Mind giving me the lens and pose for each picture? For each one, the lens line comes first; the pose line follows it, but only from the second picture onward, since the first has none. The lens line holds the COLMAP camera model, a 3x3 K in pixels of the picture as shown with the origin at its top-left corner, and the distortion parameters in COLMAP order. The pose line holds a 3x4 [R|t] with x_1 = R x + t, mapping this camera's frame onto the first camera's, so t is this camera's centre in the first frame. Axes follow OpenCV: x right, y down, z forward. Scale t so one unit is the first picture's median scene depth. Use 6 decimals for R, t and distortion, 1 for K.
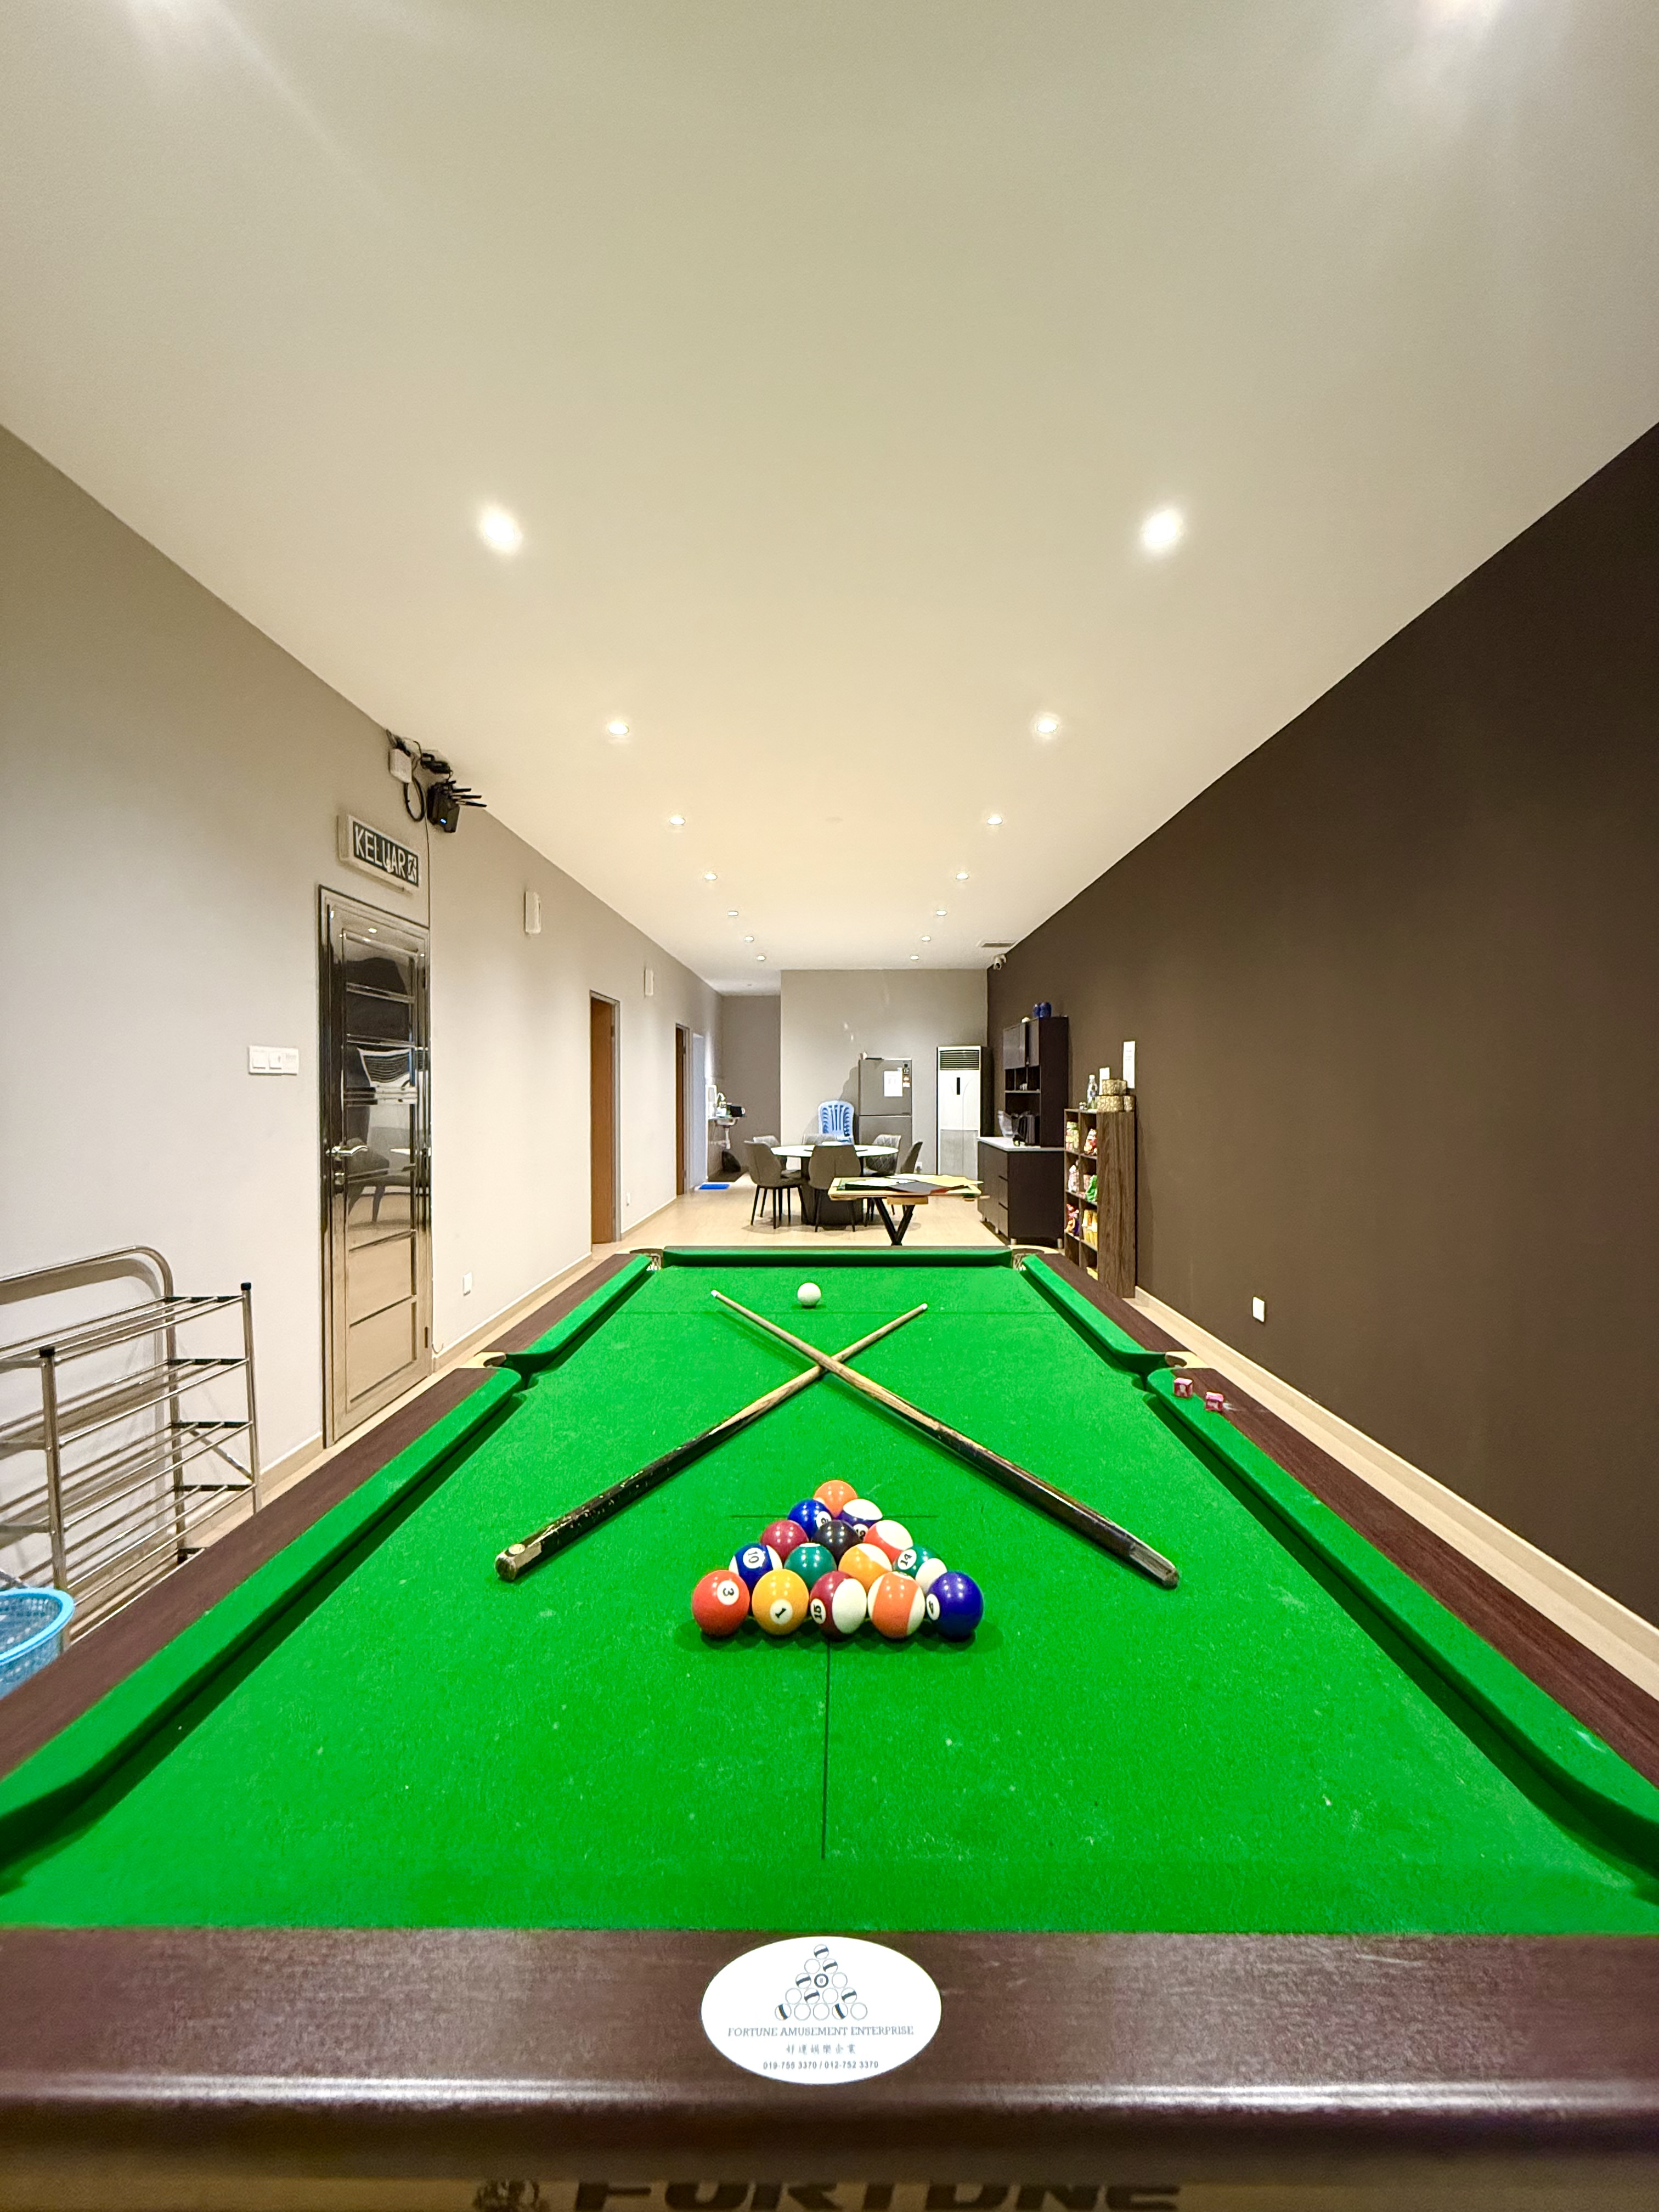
lens RADIAL K [[885.0, 0, 838.4], [0, 885.0, 1102.6], [0, 0, 1]] dist [0.001469, 0.000134]
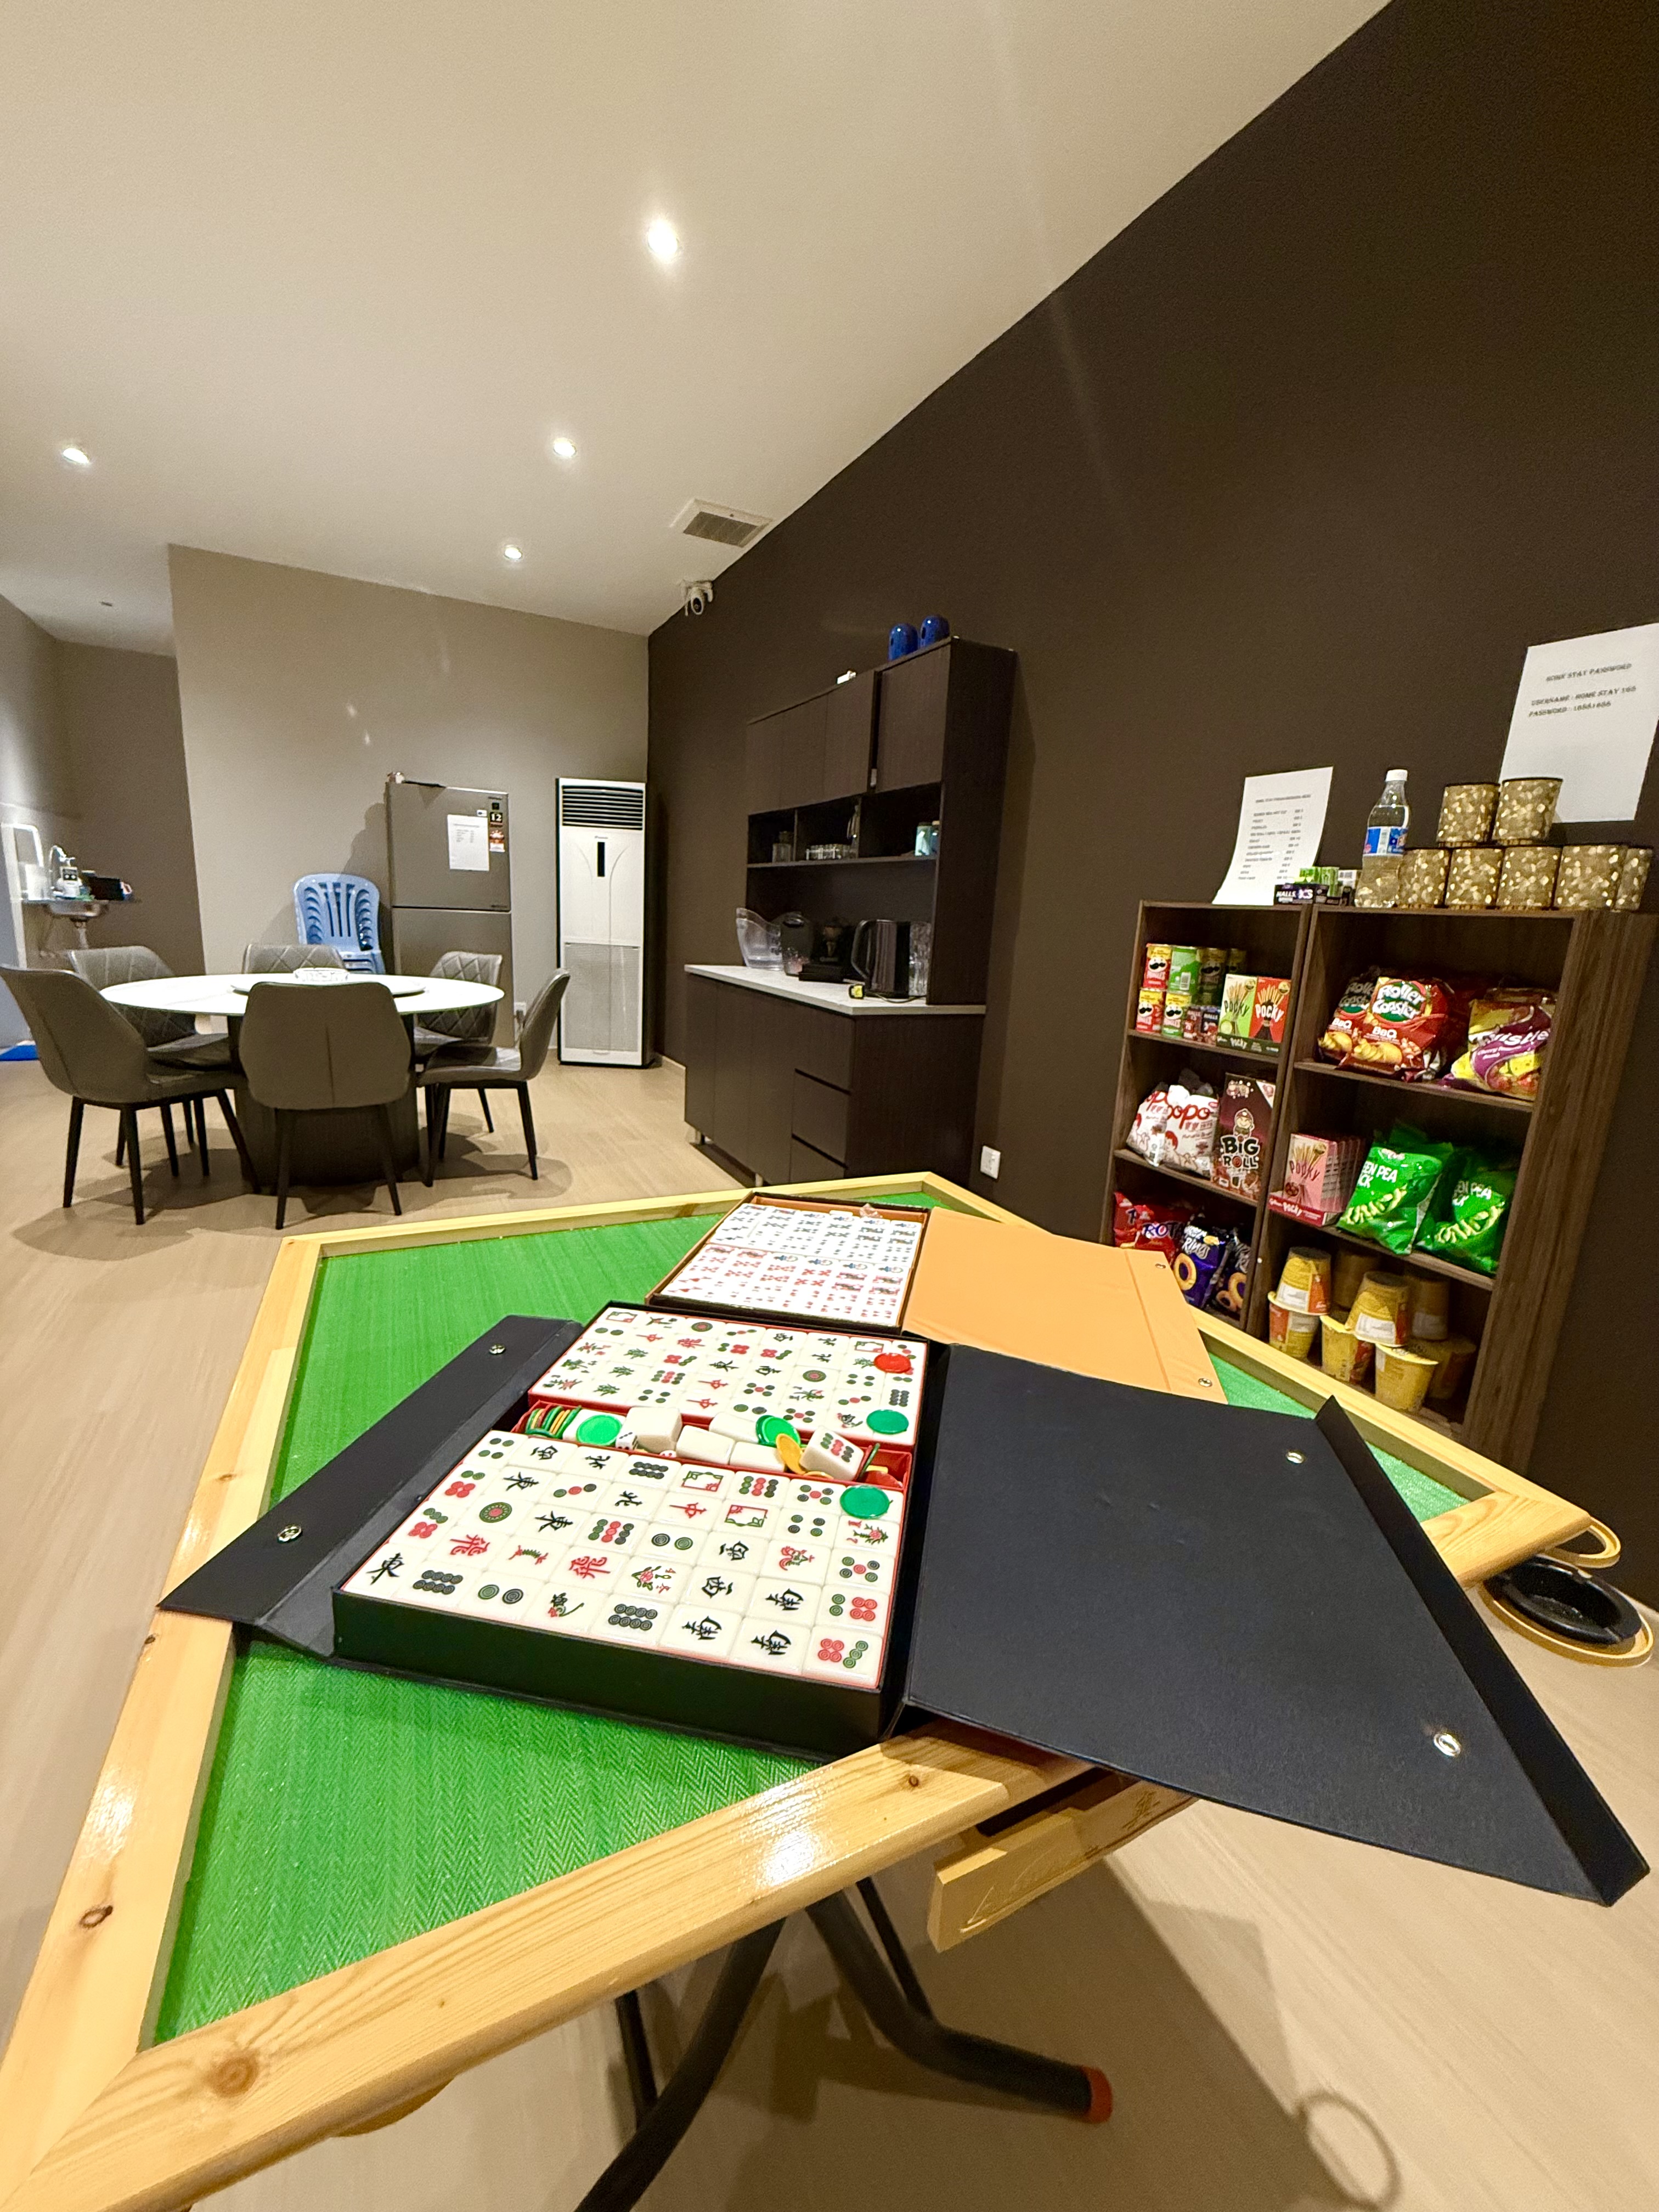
lens RADIAL K [[885.0, 0, 839.1], [0, 885.0, 1101.8], [0, 0, 1]] dist [0.001469, 0.000134]
pose [[0.881900, -0.050692, 0.468703, 0.007113], [-0.047982, 0.979388, 0.196205, 0.012298], [-0.468988, -0.195522, 0.861290, 0.463198]]
